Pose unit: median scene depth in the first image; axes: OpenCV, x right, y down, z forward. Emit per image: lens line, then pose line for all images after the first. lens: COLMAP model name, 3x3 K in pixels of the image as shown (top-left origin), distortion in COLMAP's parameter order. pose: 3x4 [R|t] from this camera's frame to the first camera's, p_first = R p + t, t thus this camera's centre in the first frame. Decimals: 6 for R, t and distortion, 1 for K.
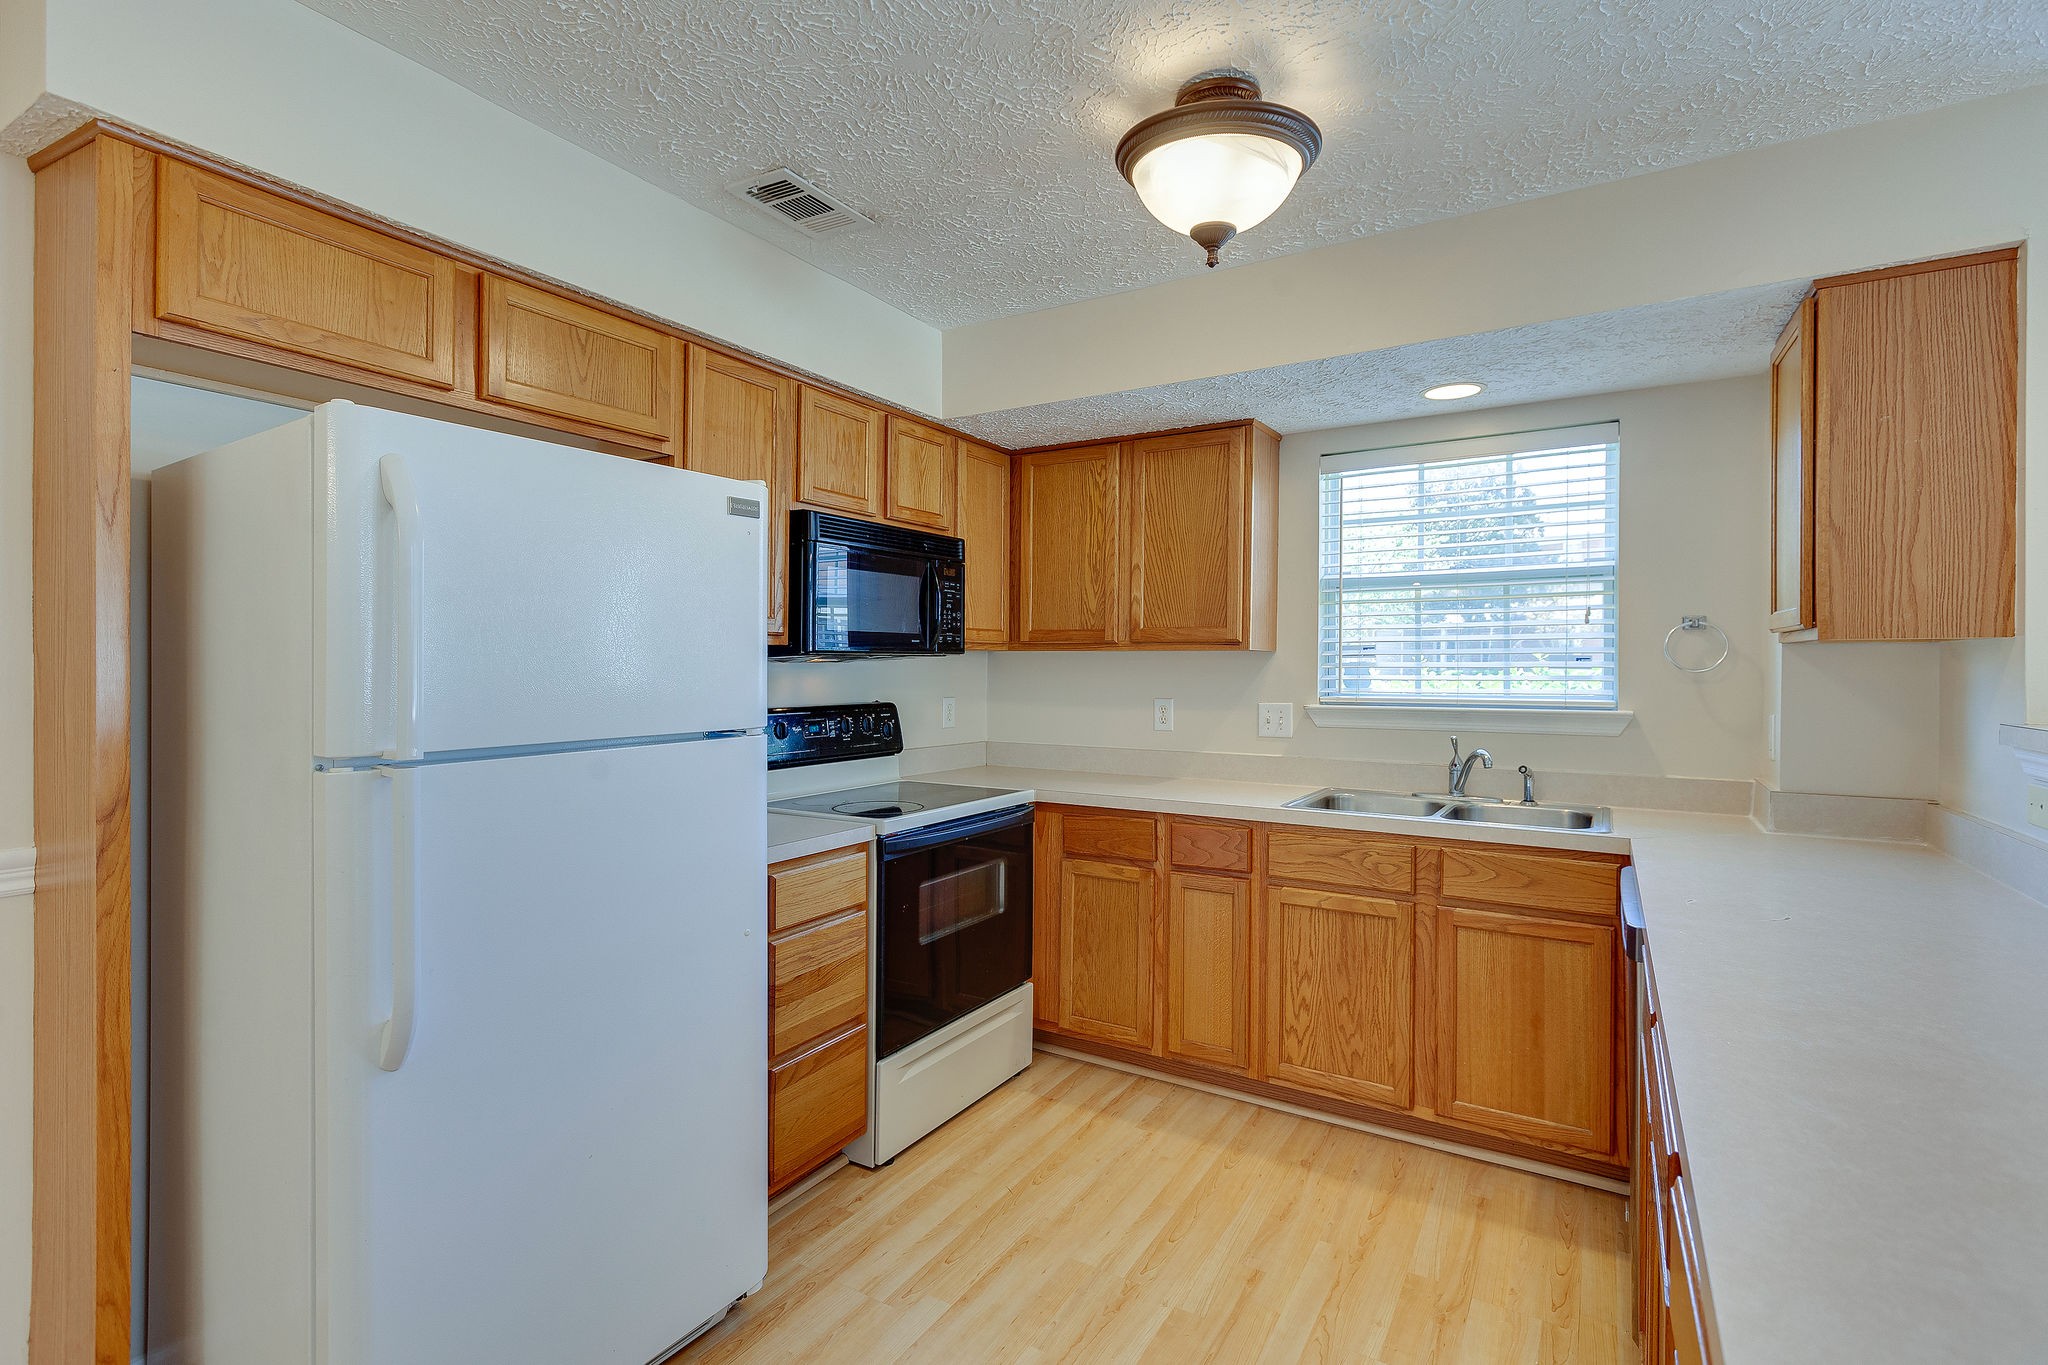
lens RADIAL K [[924.4, 0, 1027.4], [0, 924.4, 669.0], [0, 0, 1]] dist [-0.000100, -0.000182]
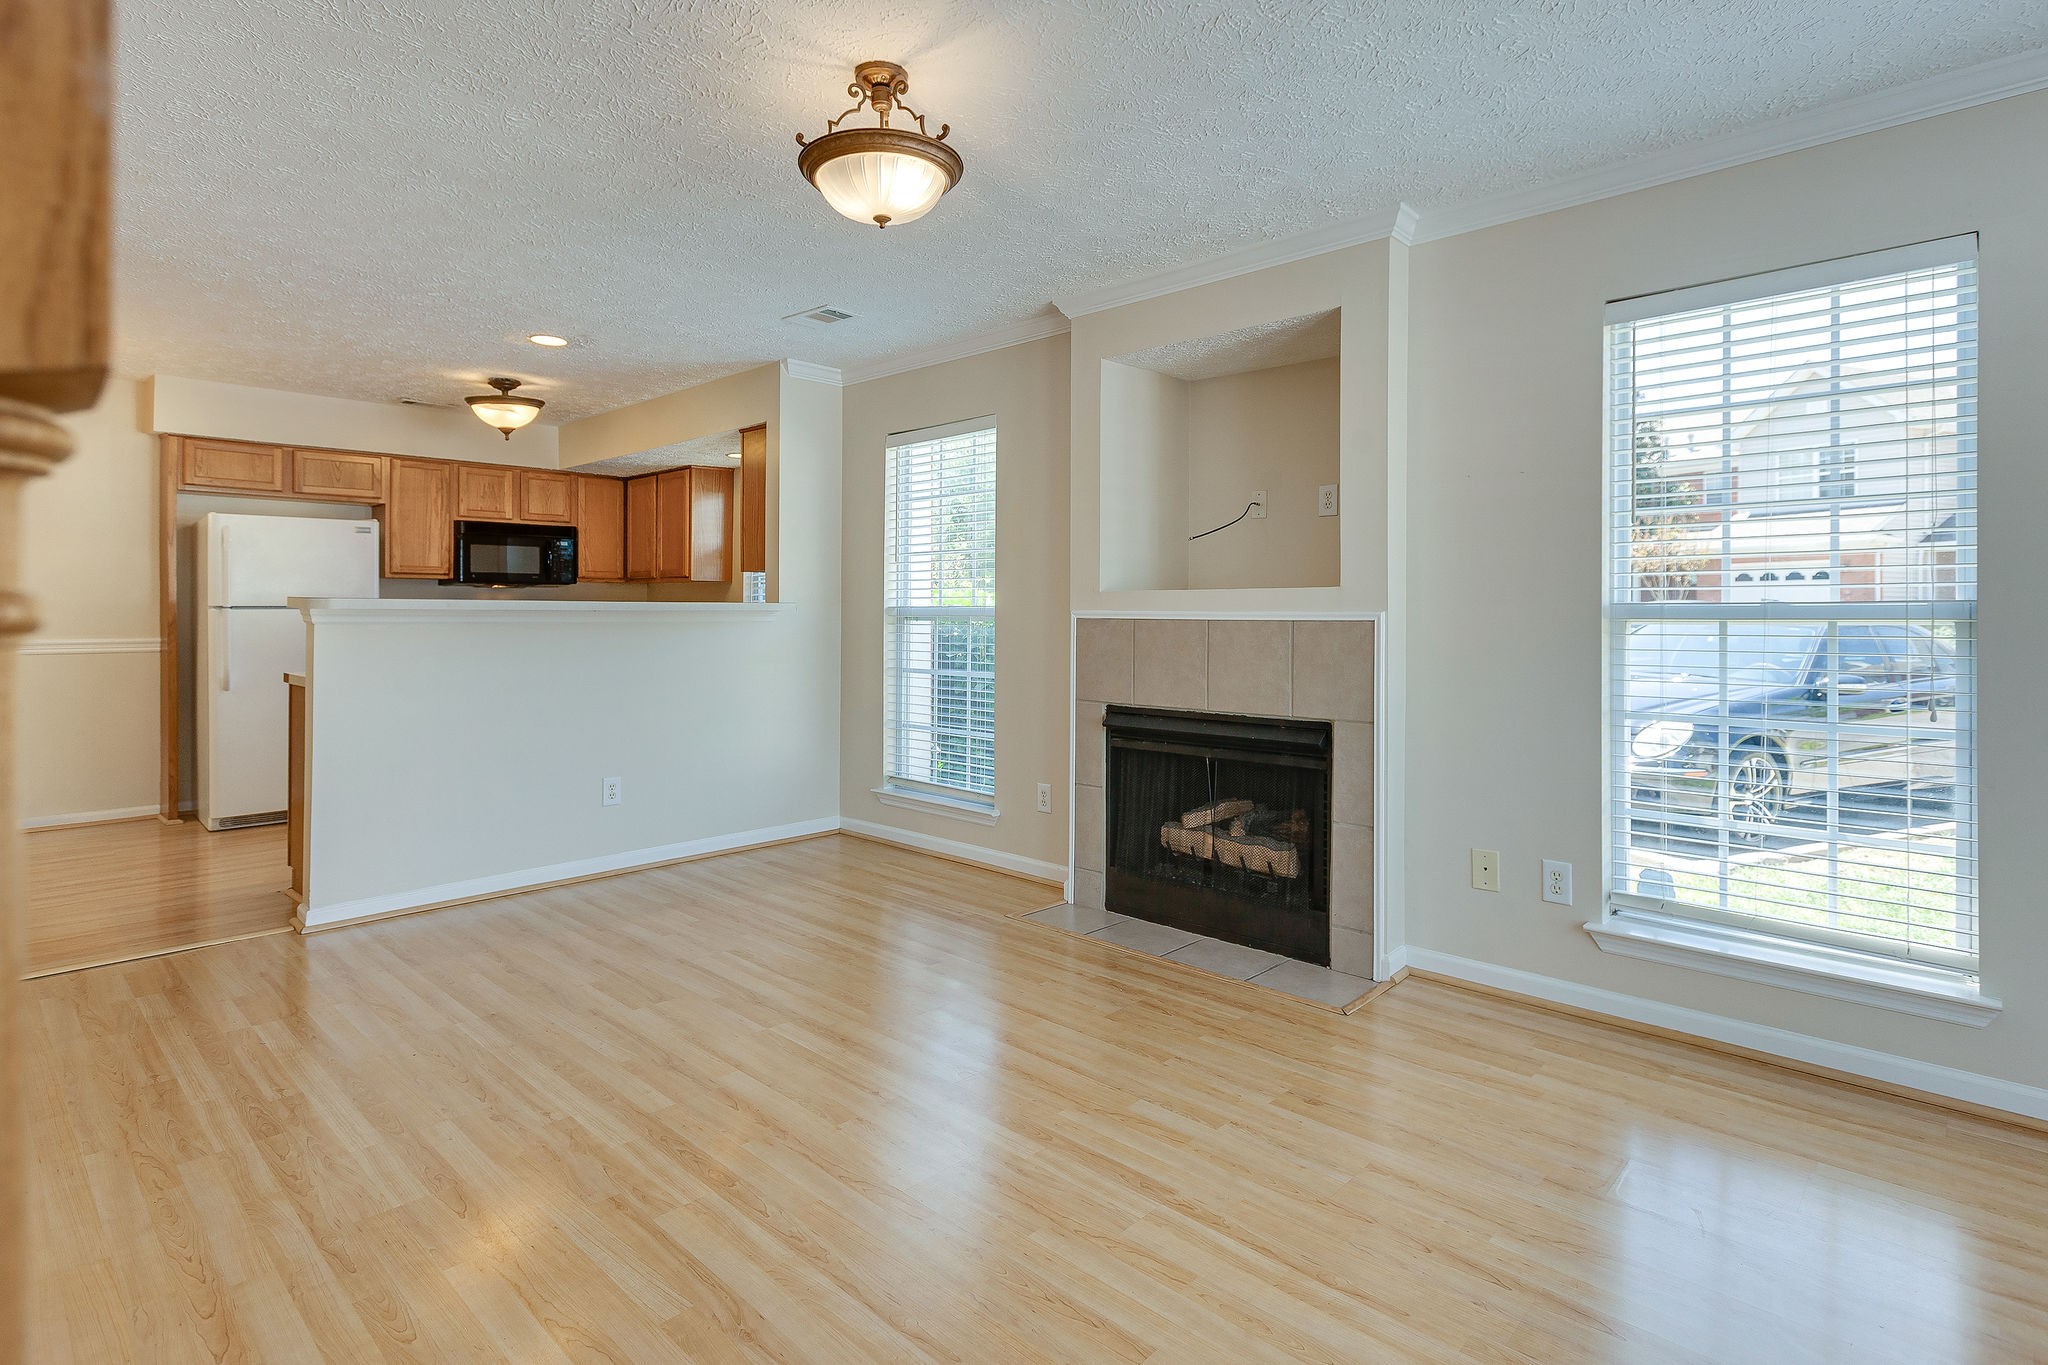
lens RADIAL K [[989.2, 0, 1010.3], [0, 989.2, 612.5], [0, 0, 1]] dist [0.003671, 0.000564]
pose [[0.977504, 0.002604, -0.210900, 1.951159], [-0.003316, 0.999990, -0.003019, 0.073181], [0.210890, 0.003650, 0.977503, -1.349908]]
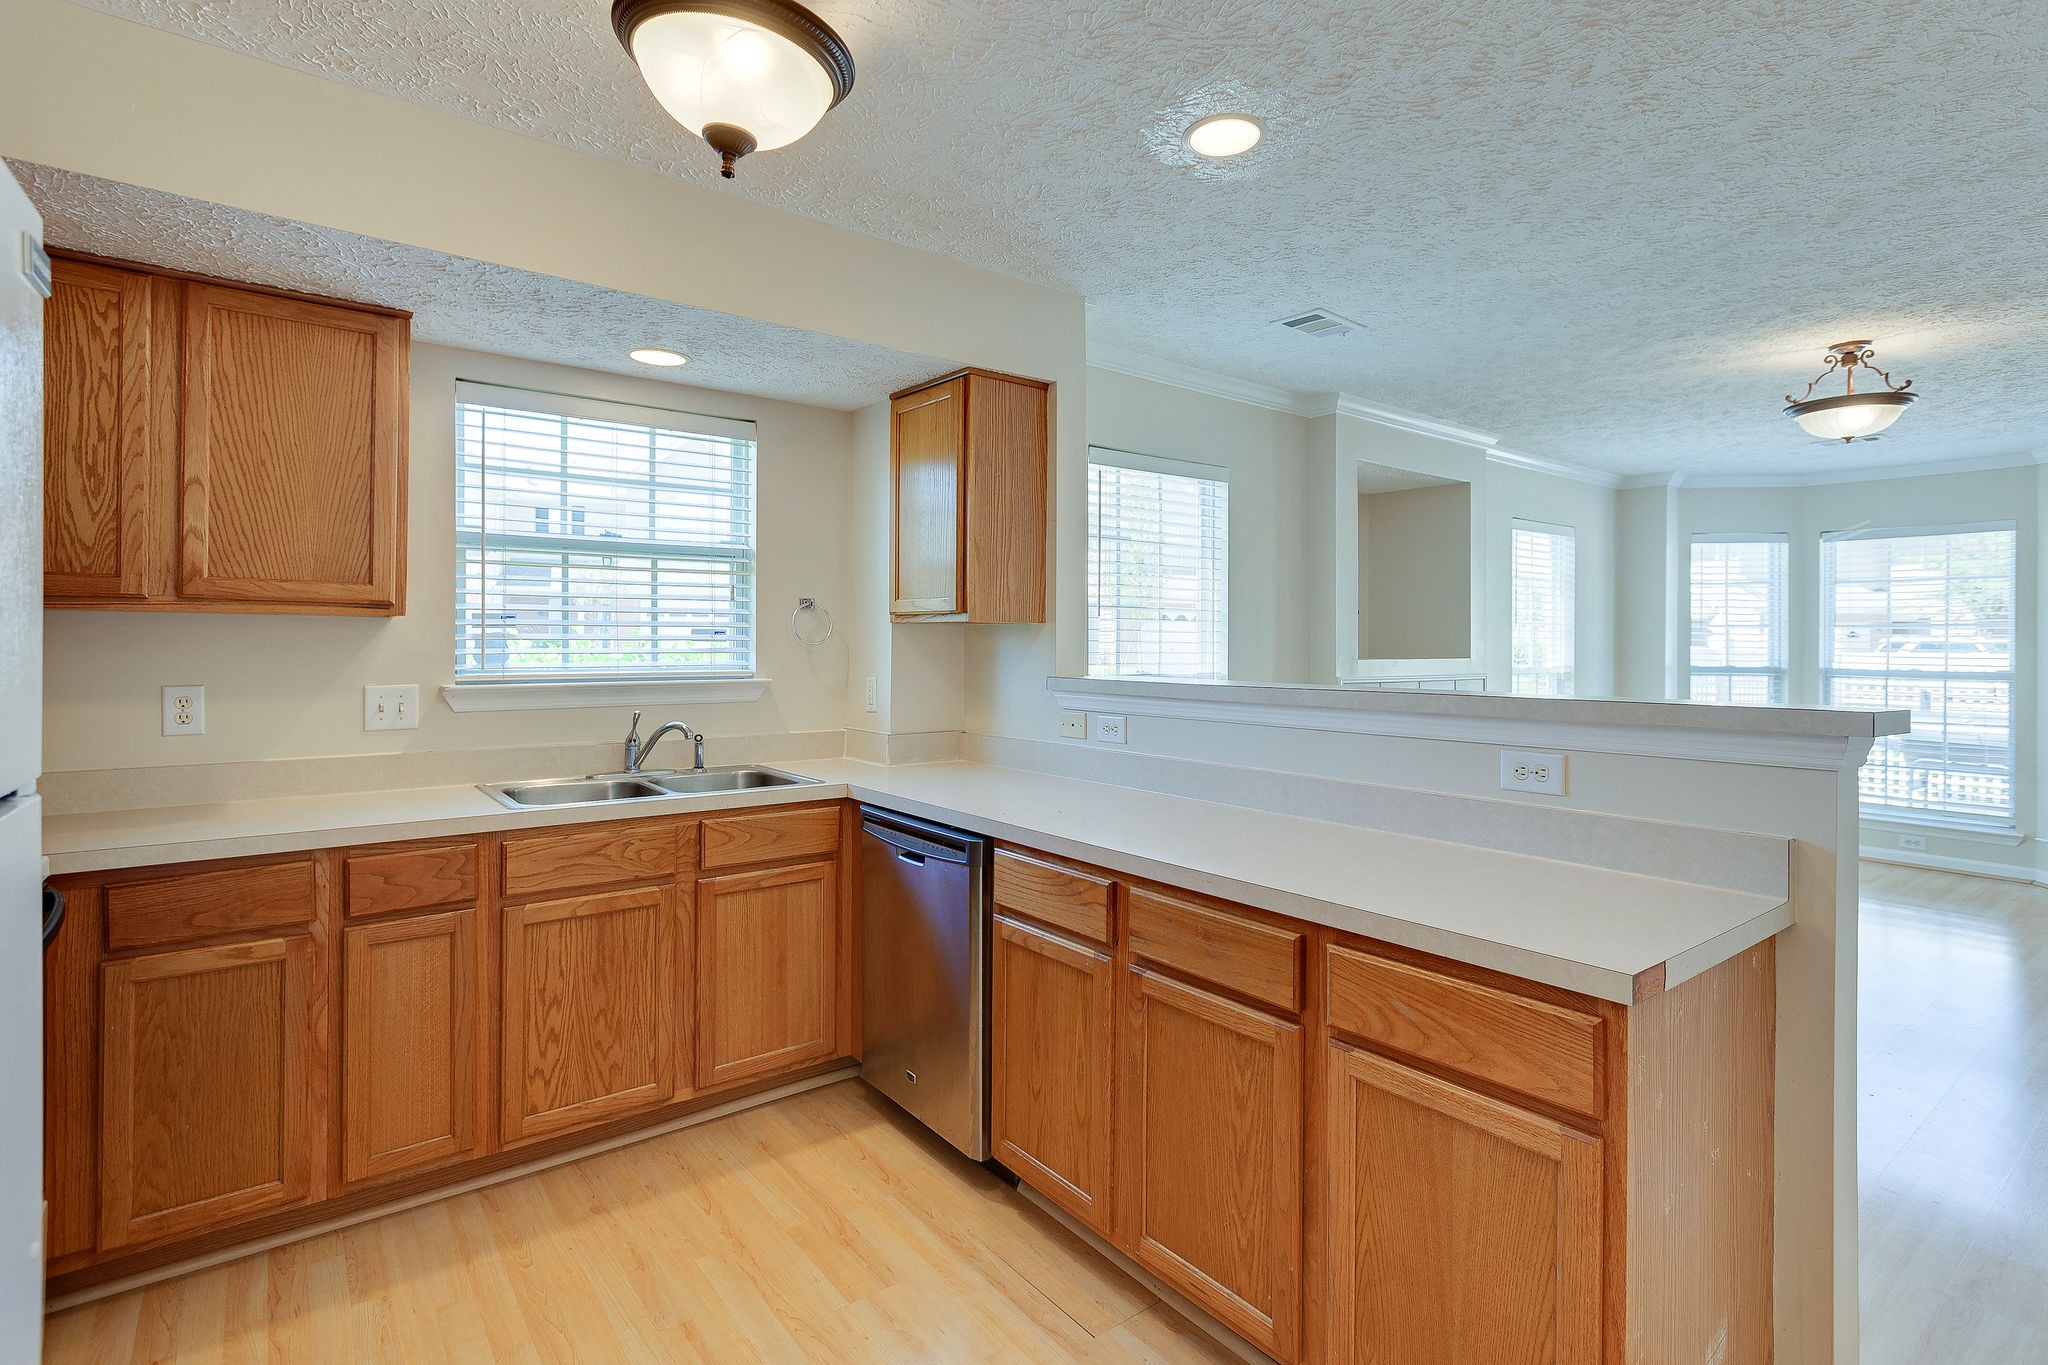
lens RADIAL K [[989.2, 0, 990.8], [0, 989.2, 652.9], [0, 0, 1]] dist [0.003671, 0.000564]
pose [[0.377453, -0.009012, 0.925985, -0.371922], [-0.003203, 0.999934, 0.011037, -0.000661], [-0.926023, -0.007132, 0.377399, 0.272829]]
